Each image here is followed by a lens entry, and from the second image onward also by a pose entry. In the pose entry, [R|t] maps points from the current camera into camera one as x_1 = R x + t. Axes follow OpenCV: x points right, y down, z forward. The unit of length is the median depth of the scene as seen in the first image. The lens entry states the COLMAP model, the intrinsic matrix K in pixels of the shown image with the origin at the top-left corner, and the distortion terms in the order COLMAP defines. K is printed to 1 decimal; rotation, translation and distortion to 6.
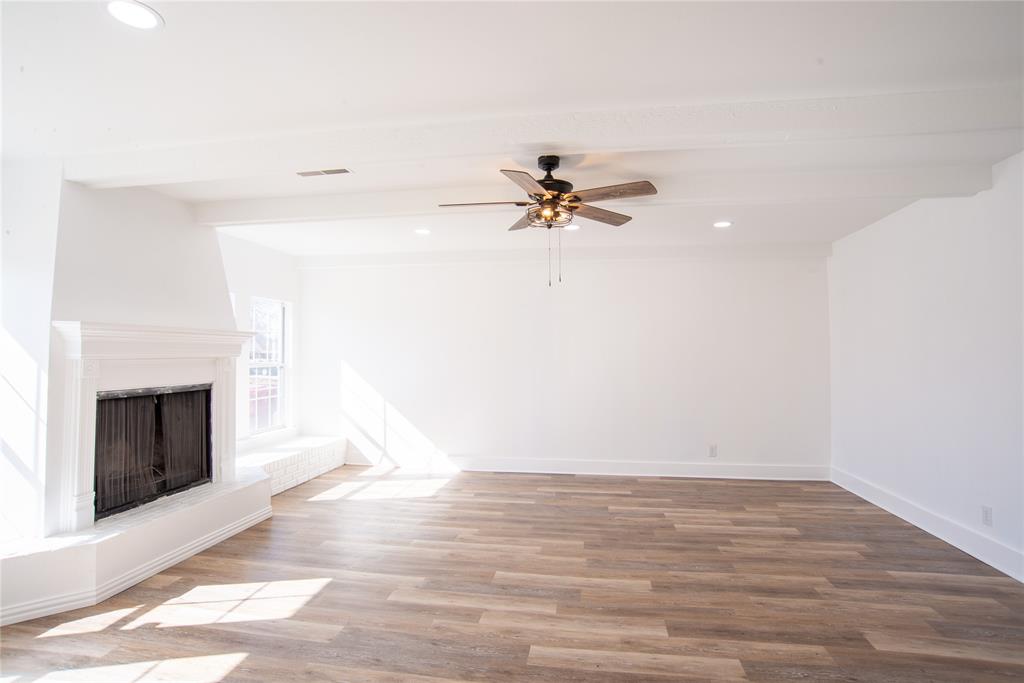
lens RADIAL K [[522.5, 0, 513.6], [0, 522.5, 336.4], [0, 0, 1]] dist [-0.043519, 0.010179]
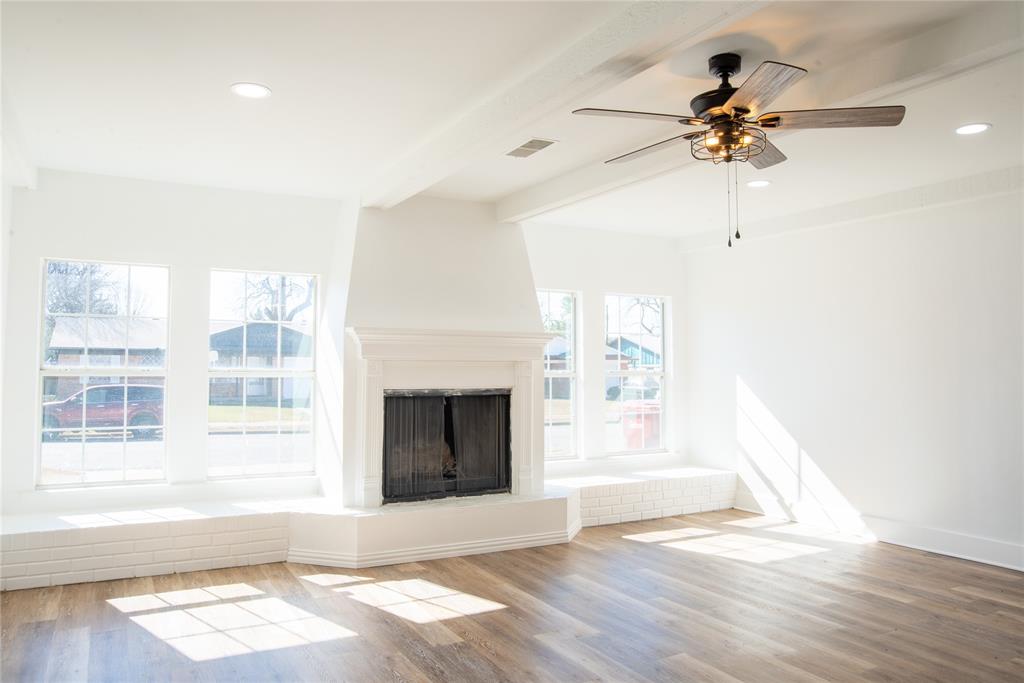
lens RADIAL K [[749.1, 0, 511.6], [0, 749.1, 341.9], [0, 0, 1]] dist [-0.057983, 0.023060]
pose [[0.627209, -0.025546, -0.778432, 0.547844], [0.022876, 0.999635, -0.014374, 0.028129], [0.778515, -0.008792, 0.627565, 0.153357]]
